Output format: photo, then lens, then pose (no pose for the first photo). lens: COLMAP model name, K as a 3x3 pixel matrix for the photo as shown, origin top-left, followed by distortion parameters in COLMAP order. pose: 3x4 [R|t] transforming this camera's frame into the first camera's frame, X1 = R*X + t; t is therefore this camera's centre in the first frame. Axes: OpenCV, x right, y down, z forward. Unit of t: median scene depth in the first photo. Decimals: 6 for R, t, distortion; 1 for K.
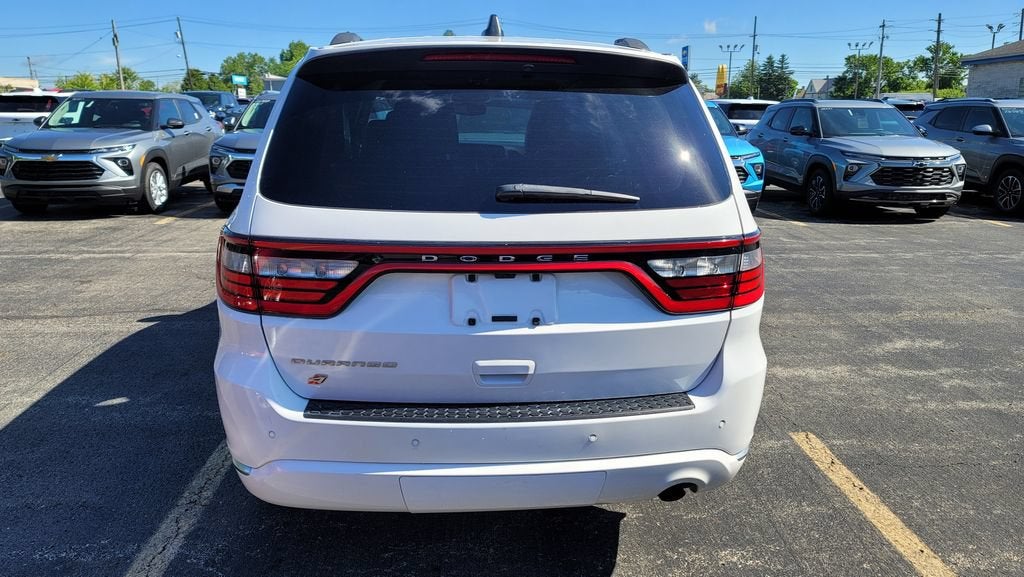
lens RADIAL K [[745.5, 0, 512.0], [0, 745.5, 288.5], [0, 0, 1]] dist [0.045565, -0.007288]
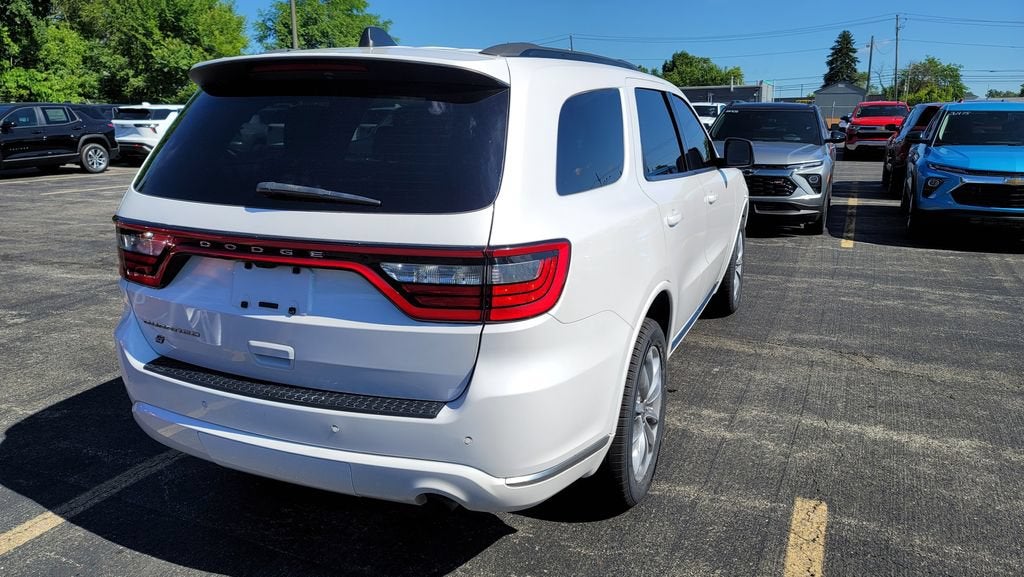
lens RADIAL K [[753.9, 0, 512.0], [0, 753.9, 288.5], [0, 0, 1]] dist [0.065695, -0.041881]
pose [[0.886056, 0.097239, -0.453265, 0.794830], [-0.099265, 0.994872, 0.019383, -0.040044], [0.452826, 0.027819, 0.891165, 0.165997]]
